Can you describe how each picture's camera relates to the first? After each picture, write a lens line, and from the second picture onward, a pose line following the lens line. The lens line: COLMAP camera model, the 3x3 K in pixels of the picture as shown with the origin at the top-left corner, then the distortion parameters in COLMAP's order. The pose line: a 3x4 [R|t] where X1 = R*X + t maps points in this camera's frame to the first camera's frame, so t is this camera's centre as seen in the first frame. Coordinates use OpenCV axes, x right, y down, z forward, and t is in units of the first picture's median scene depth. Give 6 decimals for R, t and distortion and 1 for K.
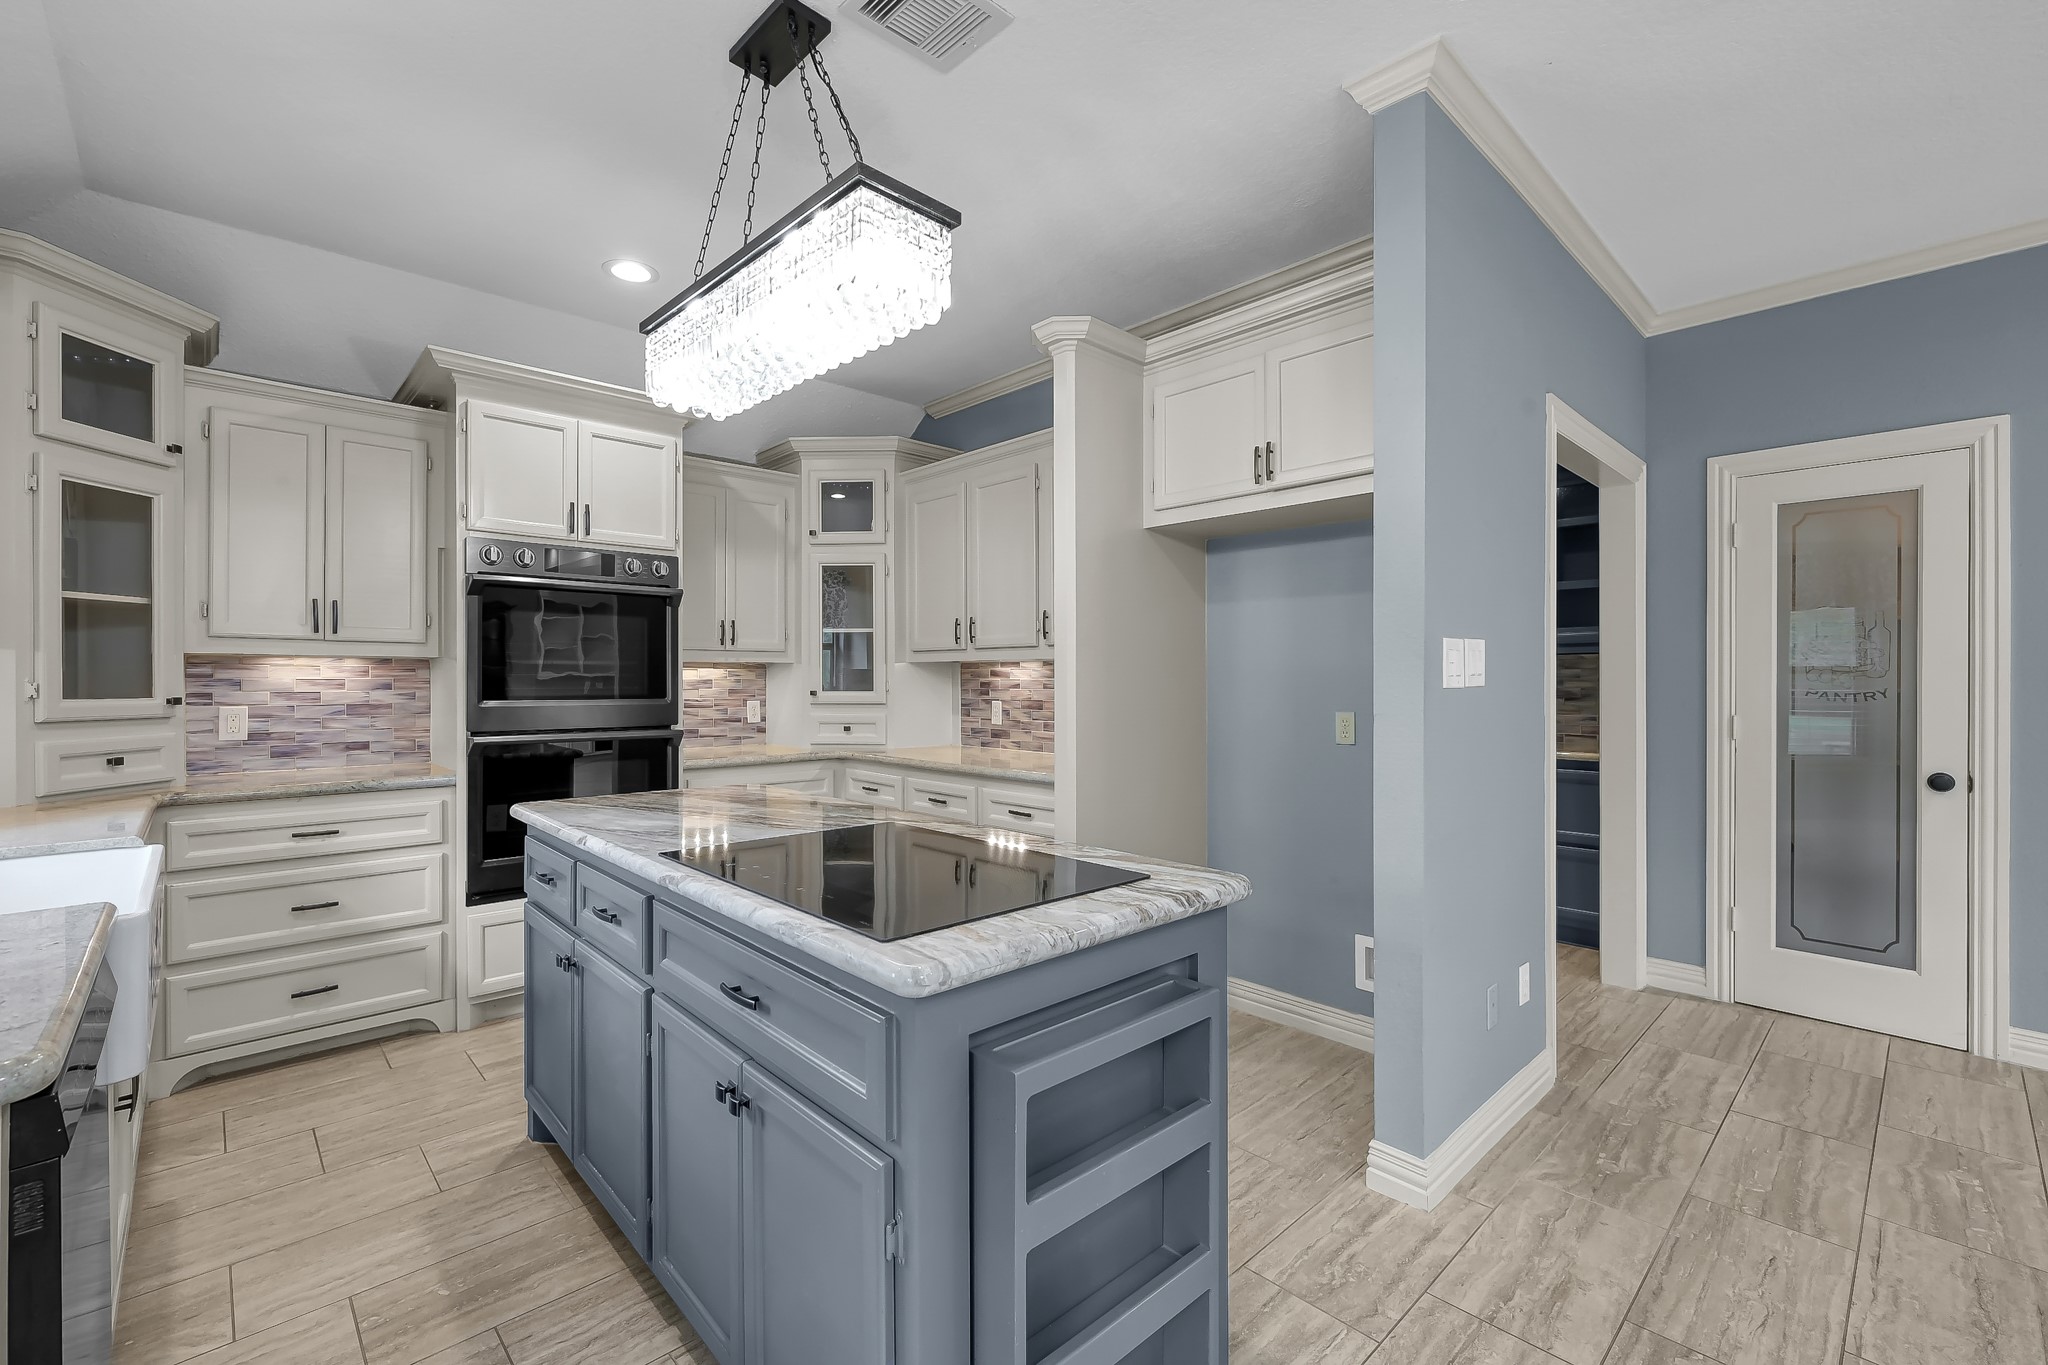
lens RADIAL K [[874.6, 0, 1023.9], [0, 874.6, 682.2], [0, 0, 1]] dist [-0.000884, 0.000828]
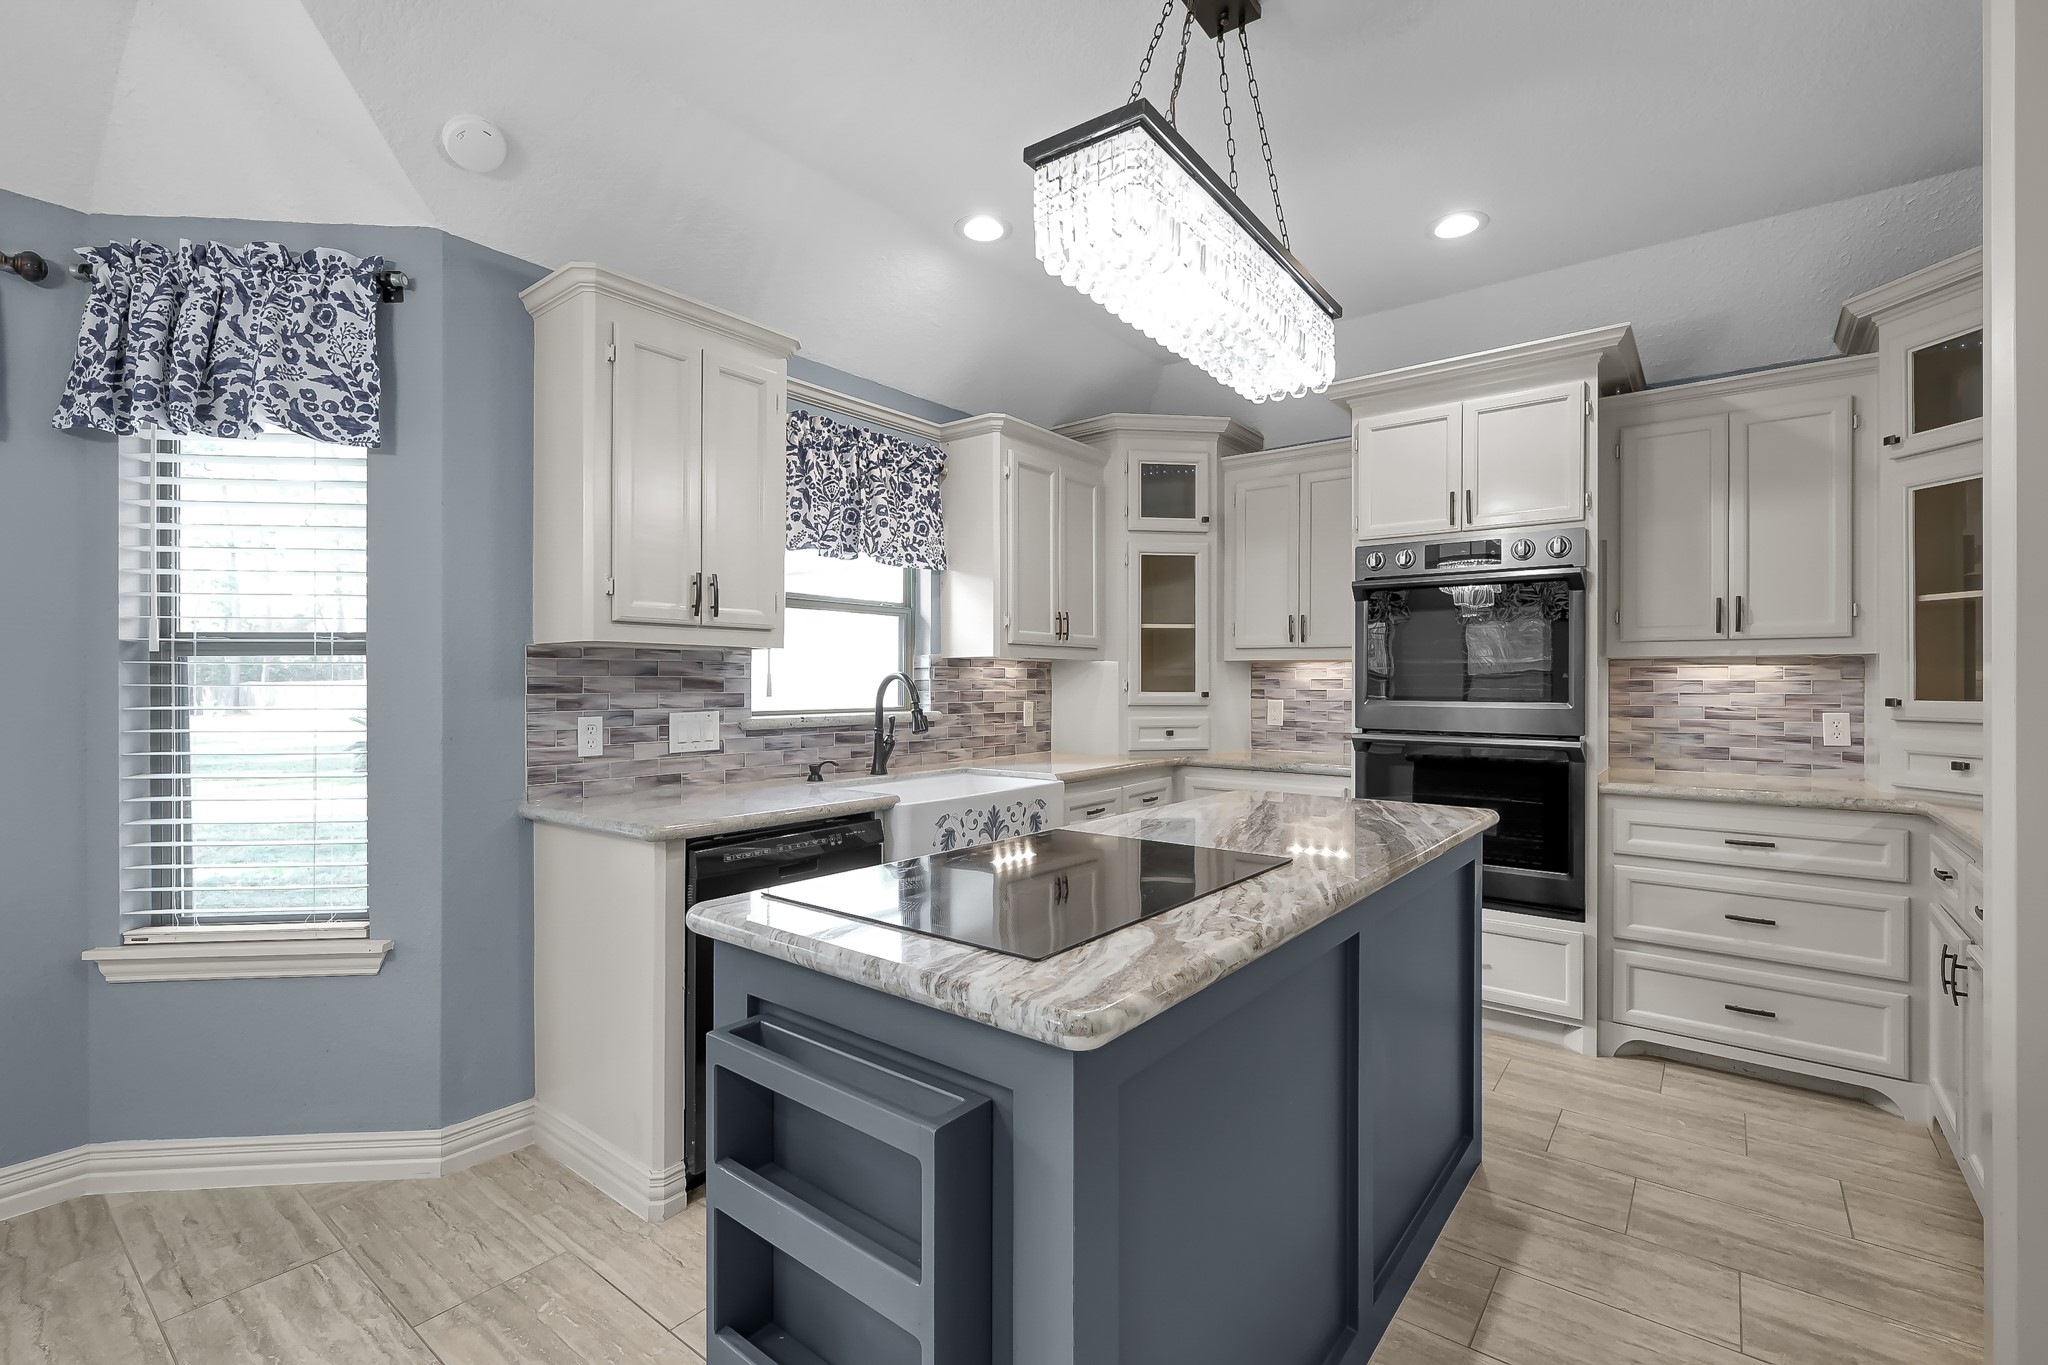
lens RADIAL K [[912.1, 0, 1017.7], [0, 912.1, 679.9], [0, 0, 1]] dist [-0.000347, 0.000814]
pose [[0.142965, -0.000909, -0.989727, 0.393209], [-0.005704, 0.999982, -0.001743, 0.001511], [0.989711, 0.005894, 0.142958, 0.398736]]
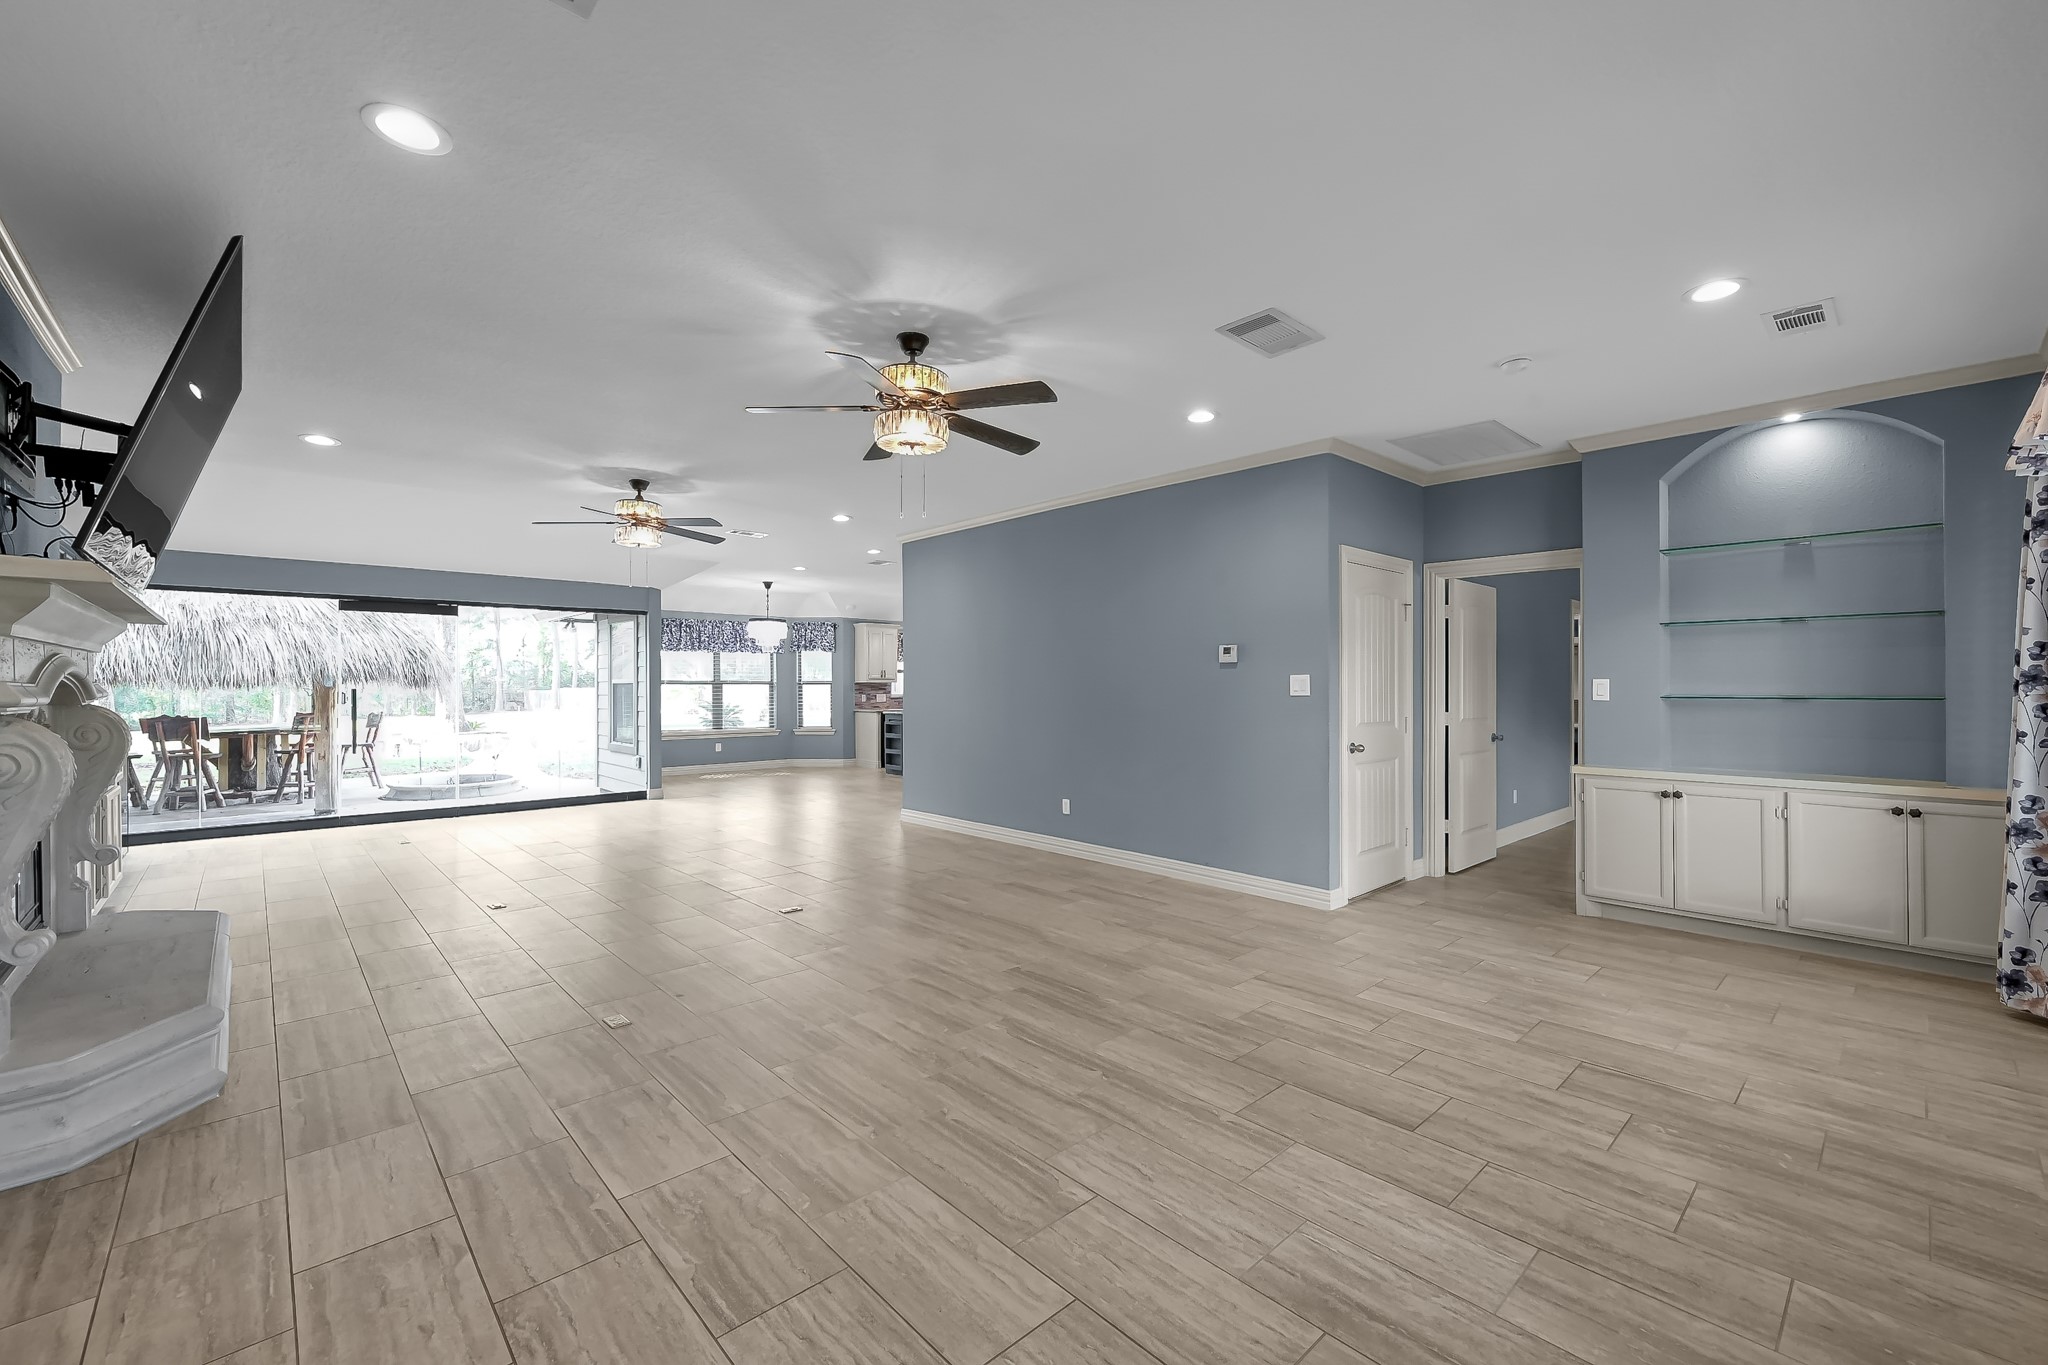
lens RADIAL K [[820.2, 0, 1026.7], [0, 820.2, 682.0], [0, 0, 1]] dist [0.002503, 0.001141]
pose [[-0.005139, -0.004666, -0.999976, 3.599152], [-0.003750, 0.999982, -0.004647, -0.014290], [0.999980, 0.003726, -0.005157, 0.970156]]
